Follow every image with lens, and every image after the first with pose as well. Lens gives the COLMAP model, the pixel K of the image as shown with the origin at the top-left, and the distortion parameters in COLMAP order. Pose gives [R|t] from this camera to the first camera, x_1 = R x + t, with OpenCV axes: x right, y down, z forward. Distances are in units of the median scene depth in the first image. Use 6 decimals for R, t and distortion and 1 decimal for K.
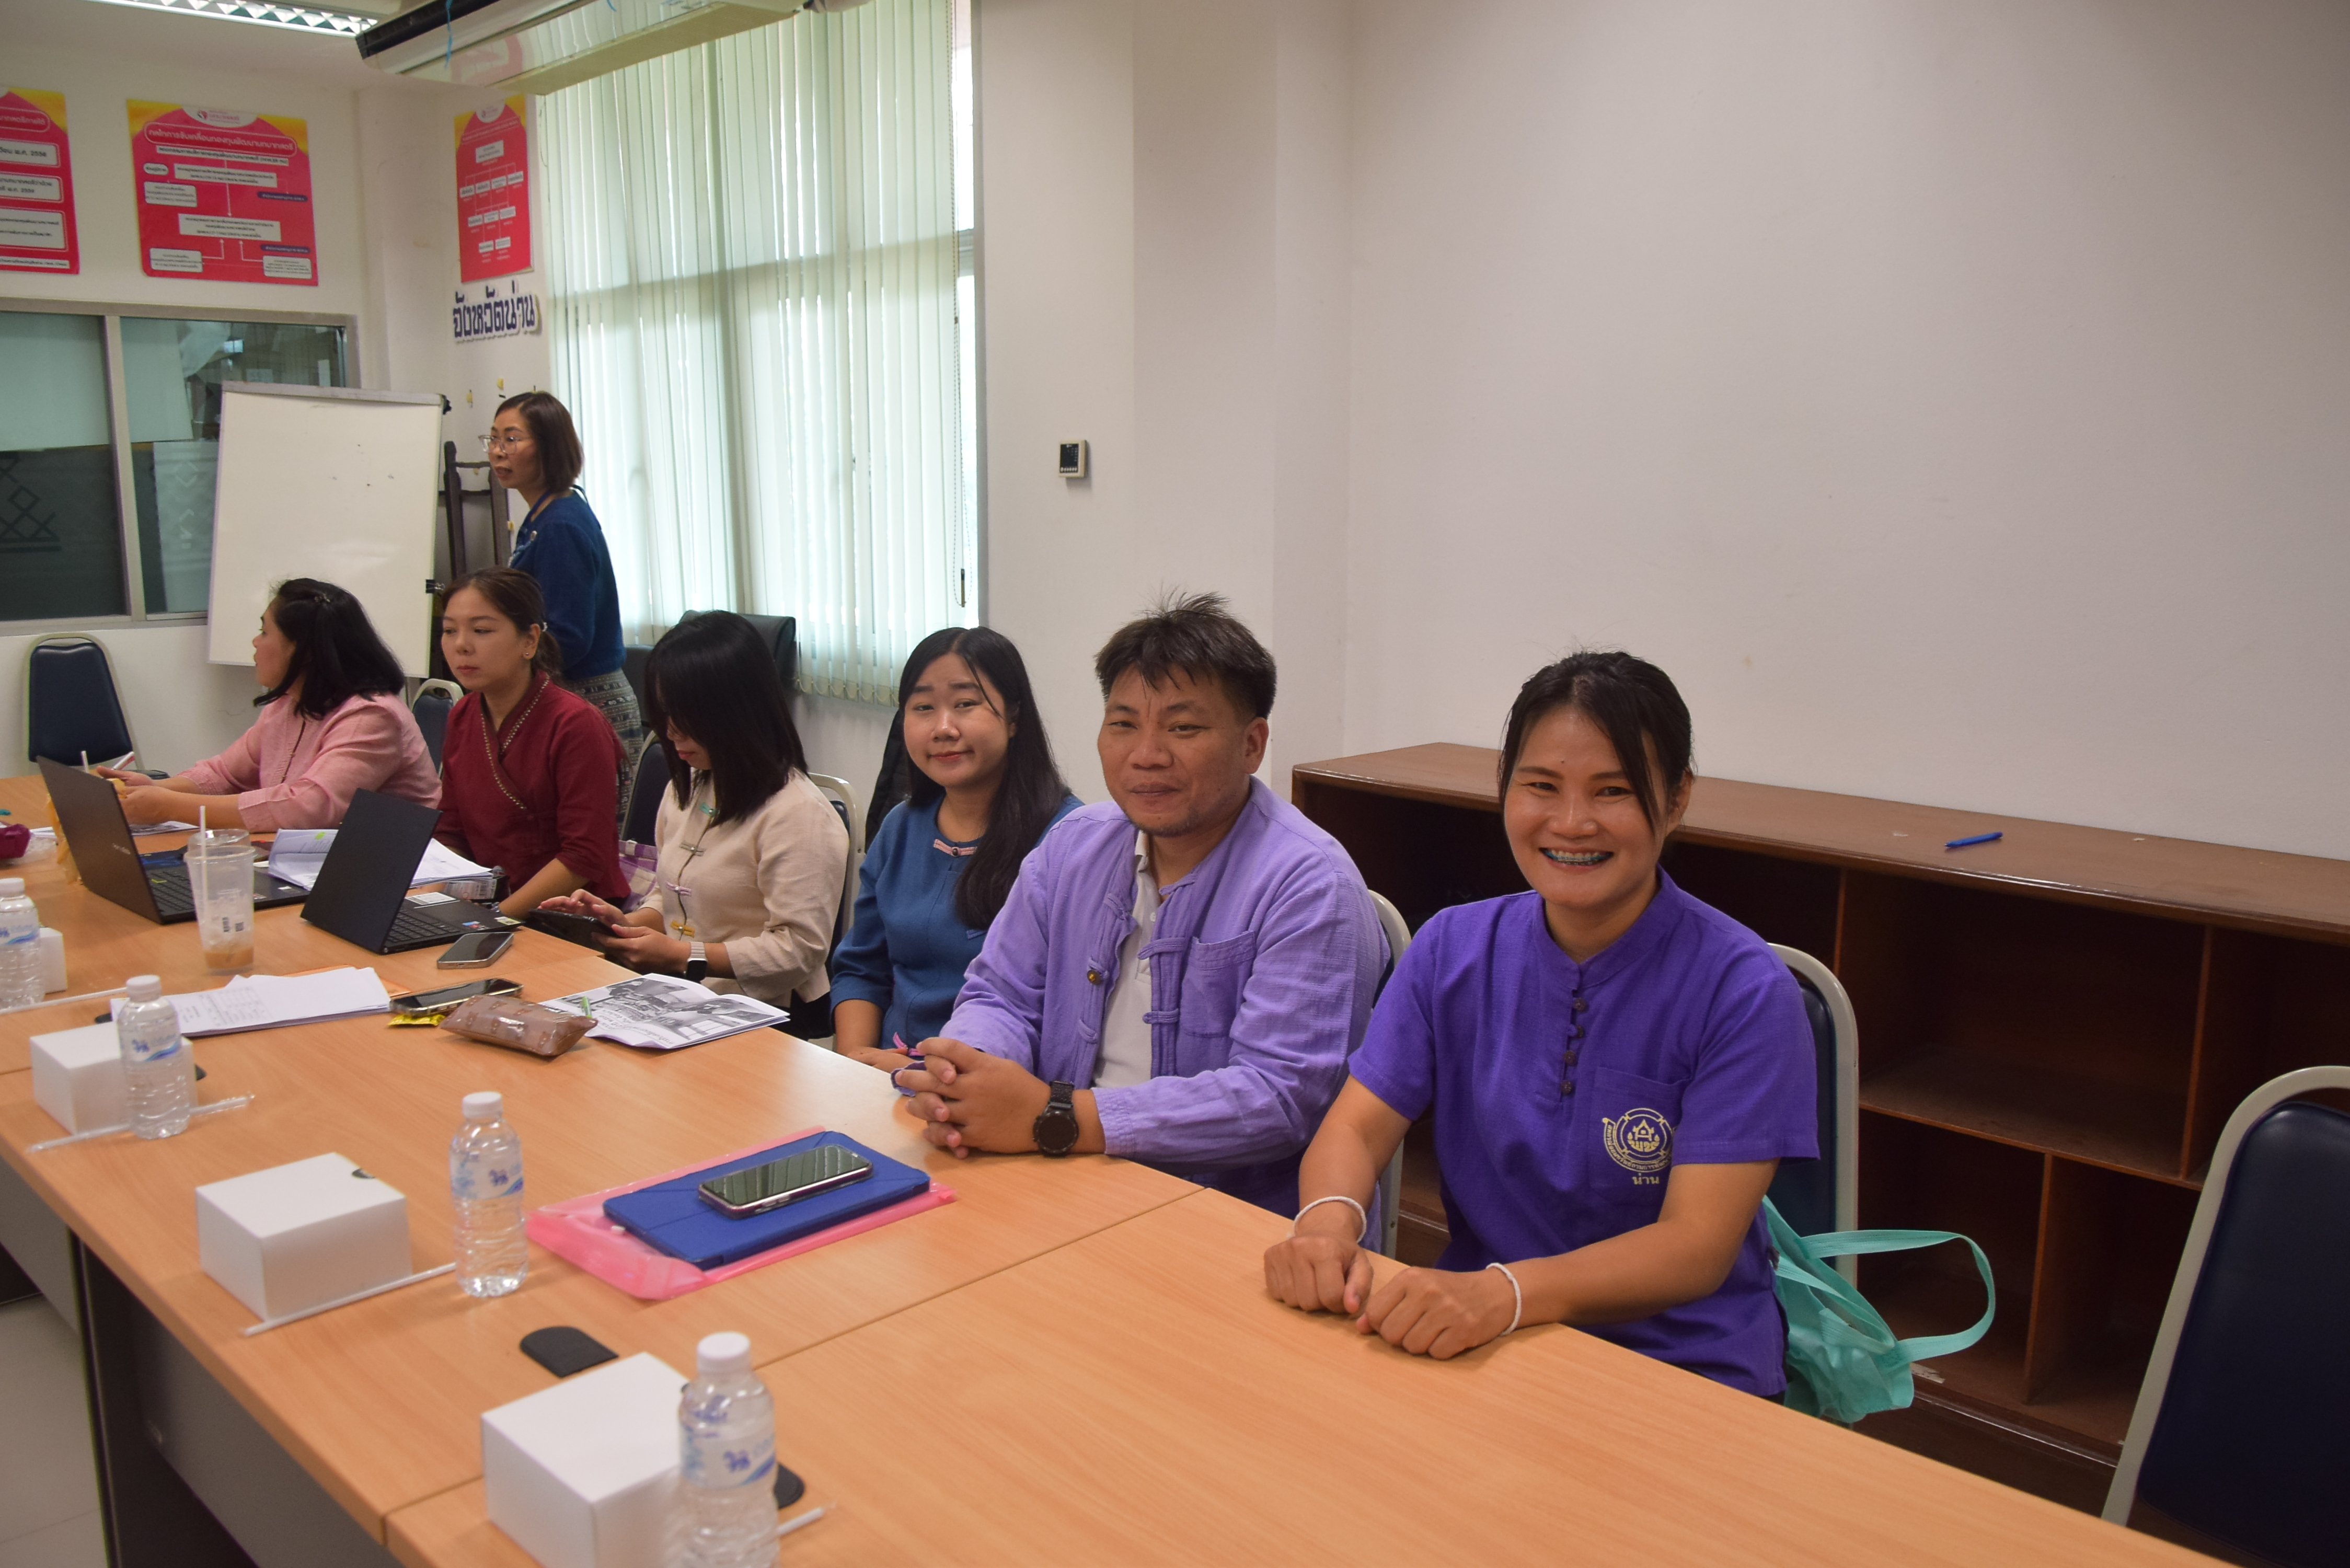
lens RADIAL K [[1818.0, 0, 1175.0], [0, 1818.0, 784.0], [0, 0, 1]] dist [-0.041311, 0.002422]
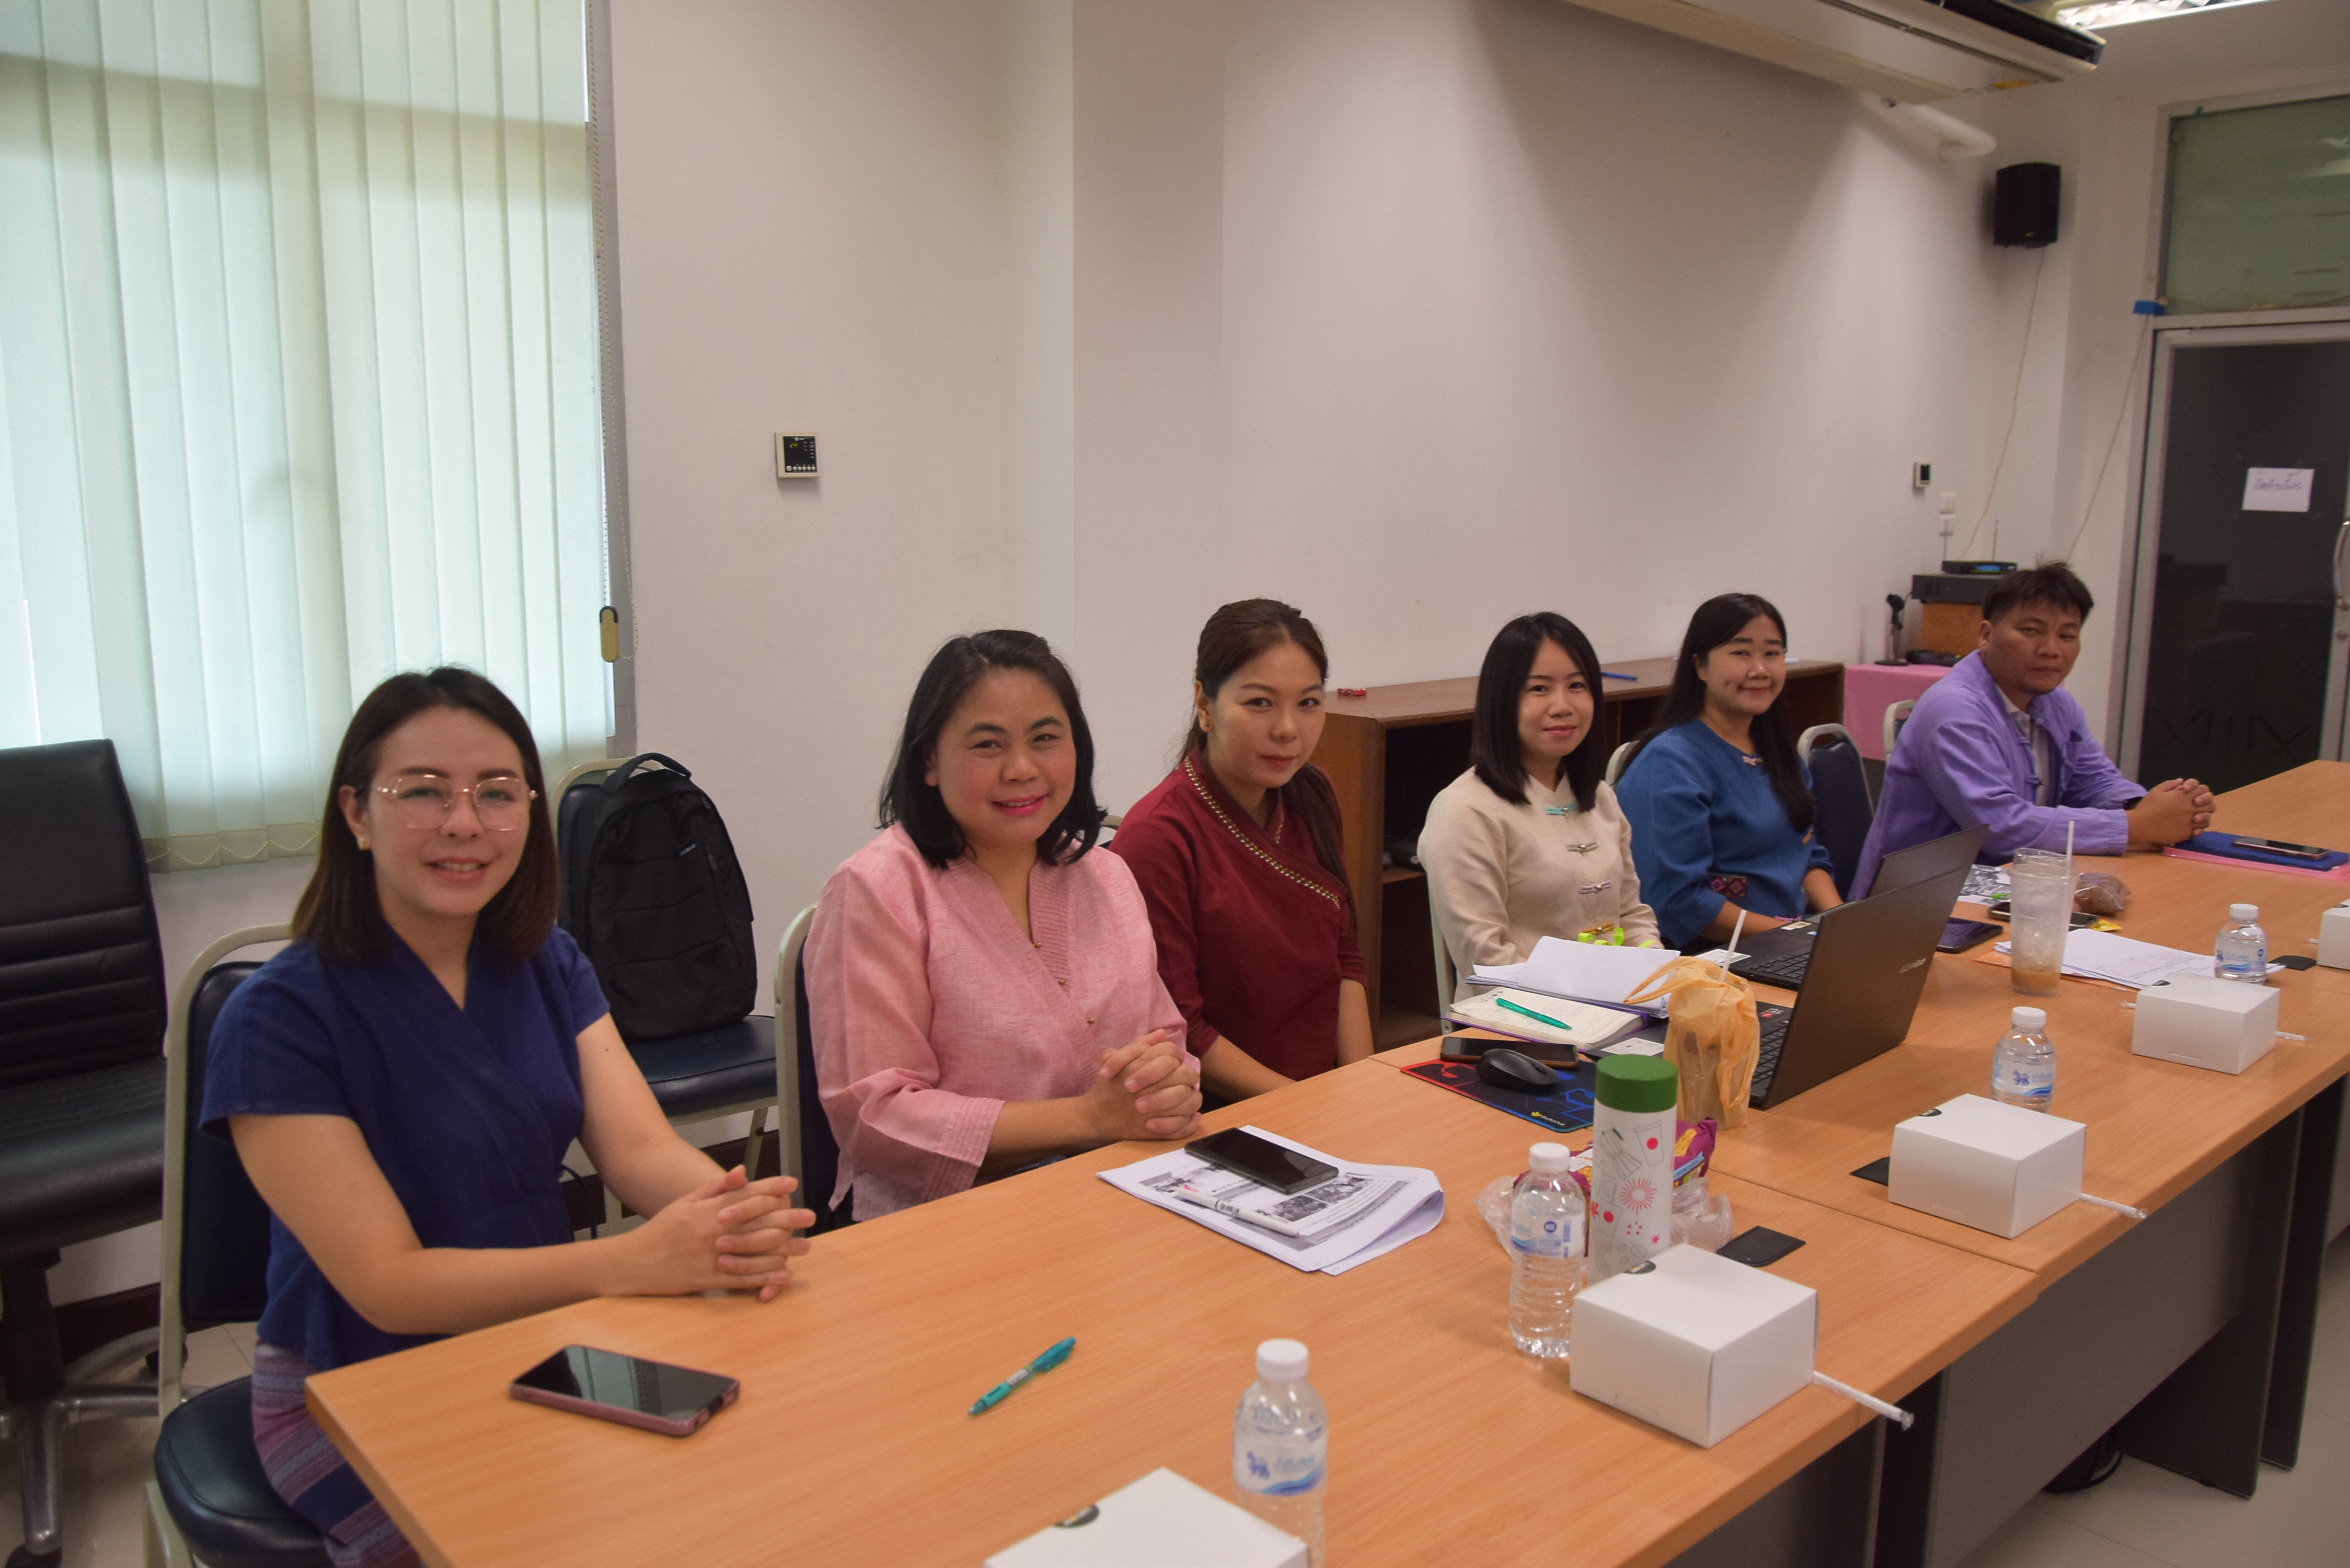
lens RADIAL K [[1818.0, 0, 1175.0], [0, 1818.0, 784.0], [0, 0, 1]] dist [-0.041311, 0.002422]
pose [[0.067820, -0.159383, 0.984884, -0.853545], [0.161547, 0.975885, 0.146802, -0.127033], [-0.984532, 0.149149, 0.091933, 0.776611]]
